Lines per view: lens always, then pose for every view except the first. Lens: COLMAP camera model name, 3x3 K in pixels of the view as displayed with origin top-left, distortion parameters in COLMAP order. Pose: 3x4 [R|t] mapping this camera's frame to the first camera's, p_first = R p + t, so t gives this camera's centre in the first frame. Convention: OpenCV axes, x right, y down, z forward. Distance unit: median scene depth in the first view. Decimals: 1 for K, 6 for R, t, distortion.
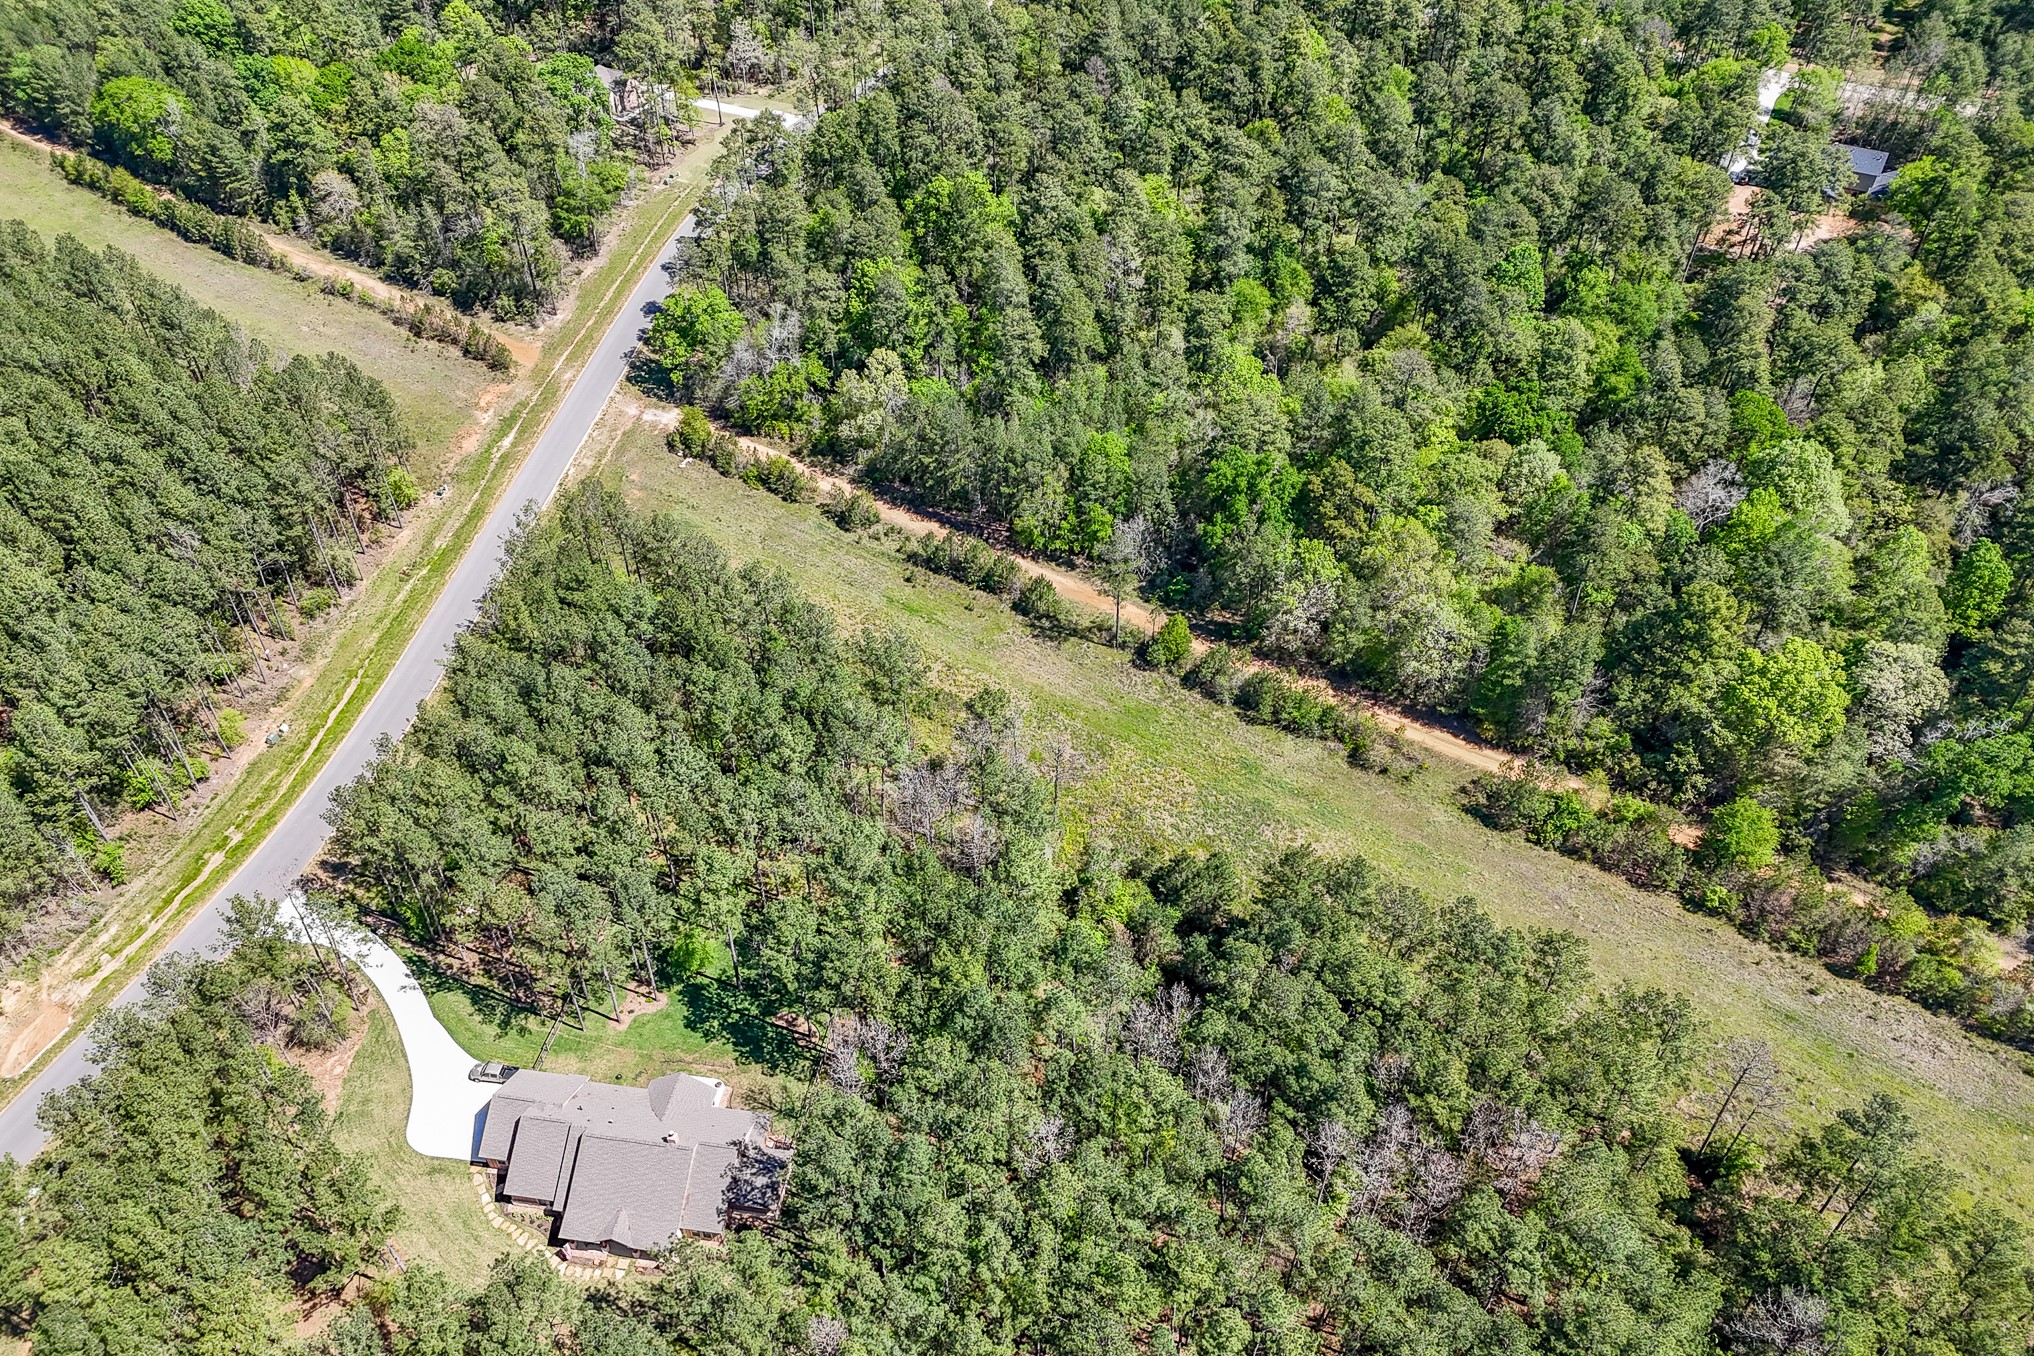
lens RADIAL K [[1478.8, 0, 1015.5], [0, 1478.8, 774.0], [0, 0, 1]] dist [0.078084, -0.072767]
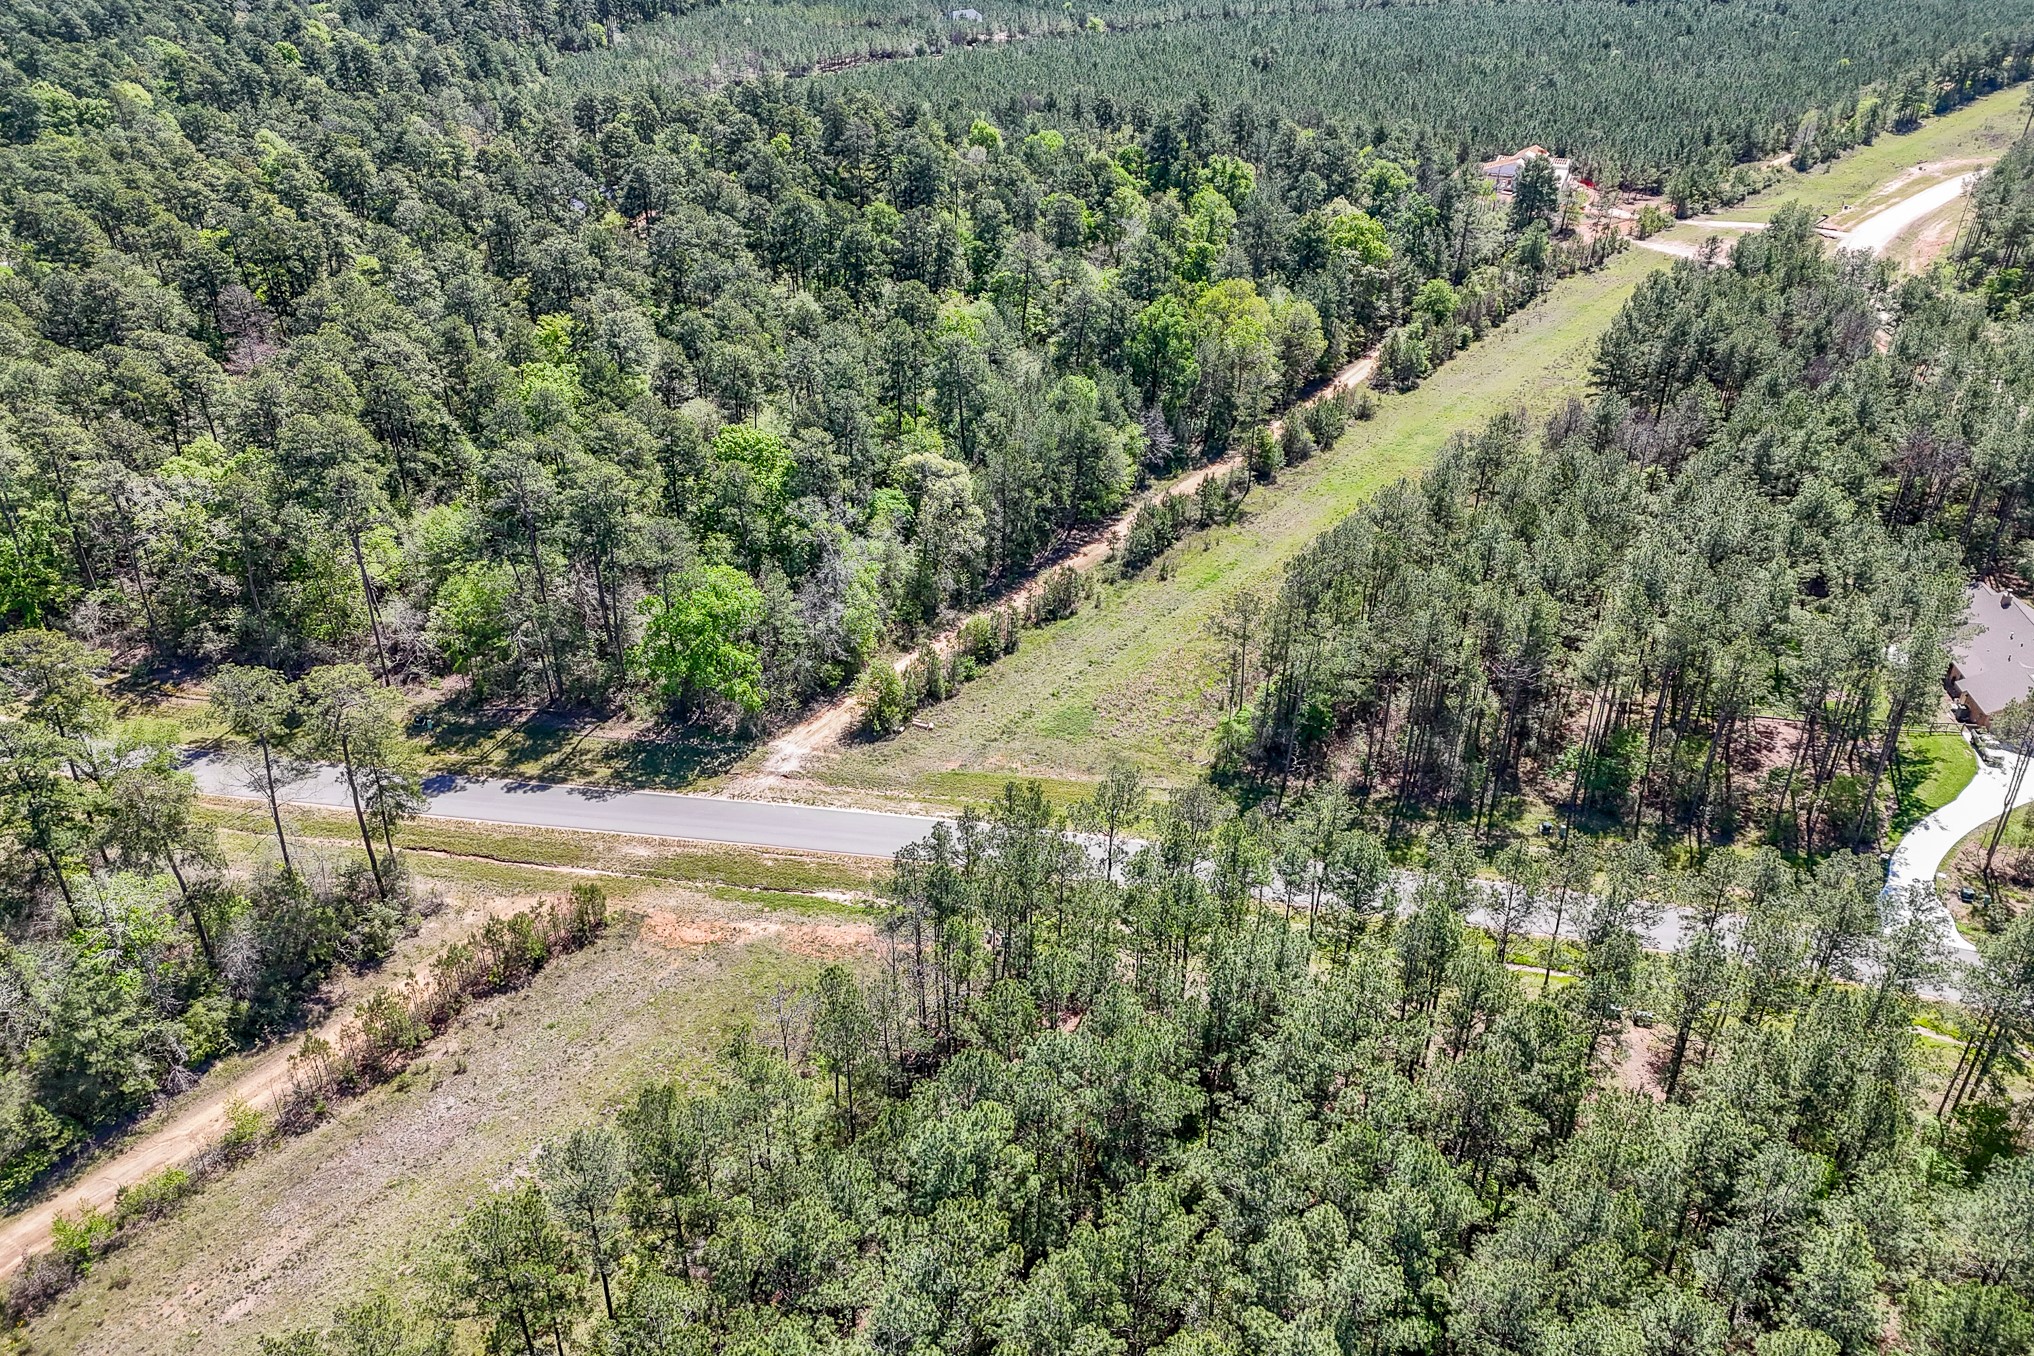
lens RADIAL K [[1478.8, 0, 1024.8], [0, 1478.8, 671.2], [0, 0, 1]] dist [0.078084, -0.072767]
pose [[-0.005550, -0.505967, 0.862535, -0.900035], [0.694516, 0.618624, 0.367357, -0.499324], [-0.719456, 0.601084, 0.347969, 0.808920]]
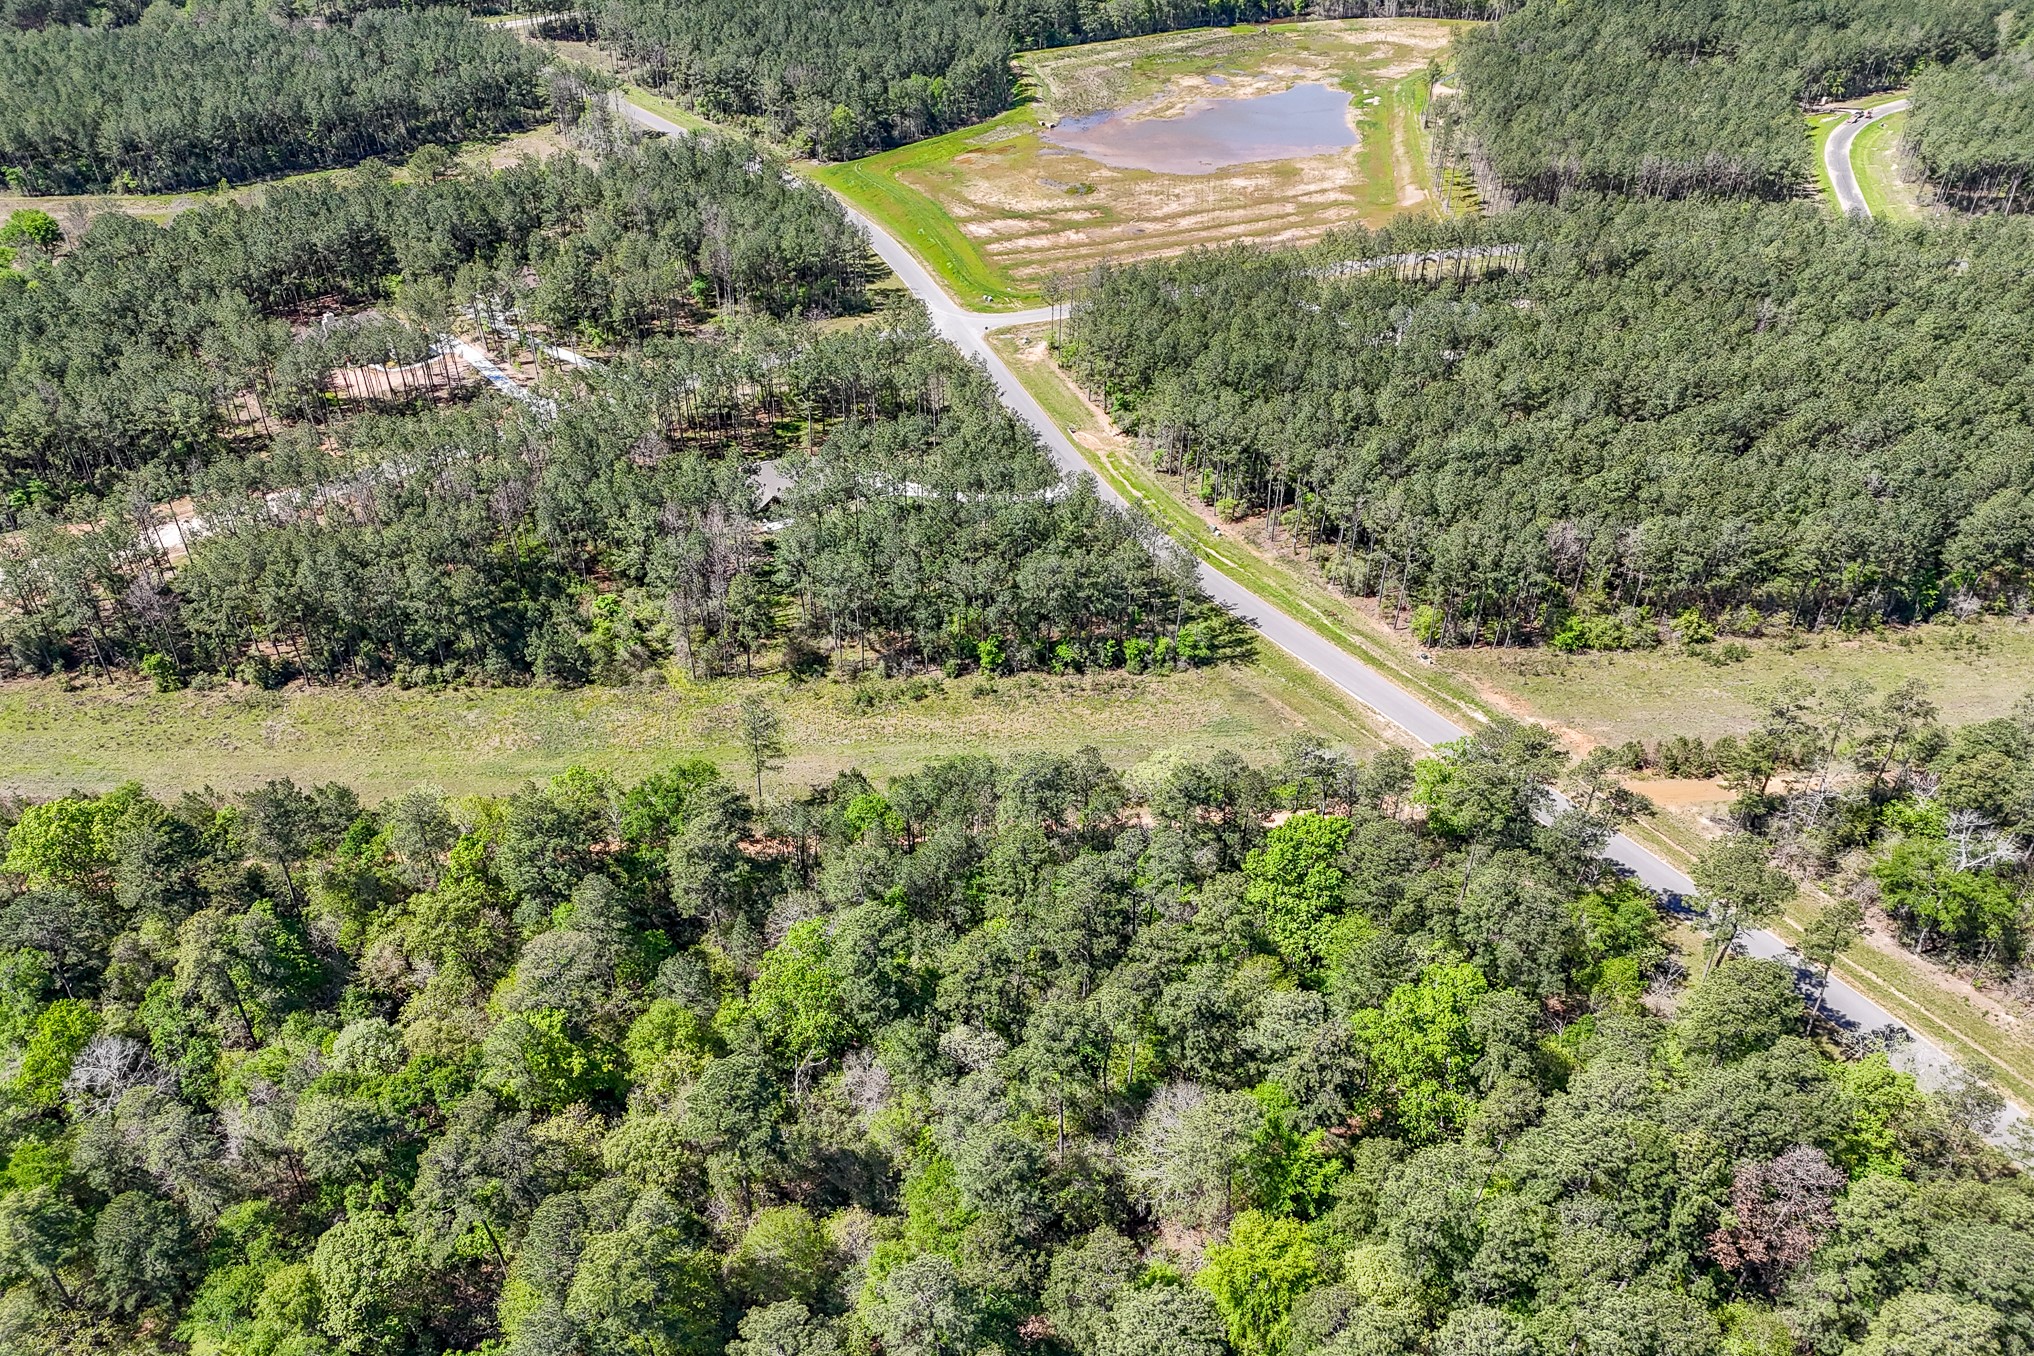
lens RADIAL K [[1478.8, 0, 1016.1], [0, 1478.8, 665.8], [0, 0, 1]] dist [0.078084, -0.072767]
pose [[-0.768321, 0.353511, -0.533585, 0.430482], [-0.455812, 0.283061, 0.843867, -1.025114], [0.449353, 0.891575, -0.056348, 1.027884]]
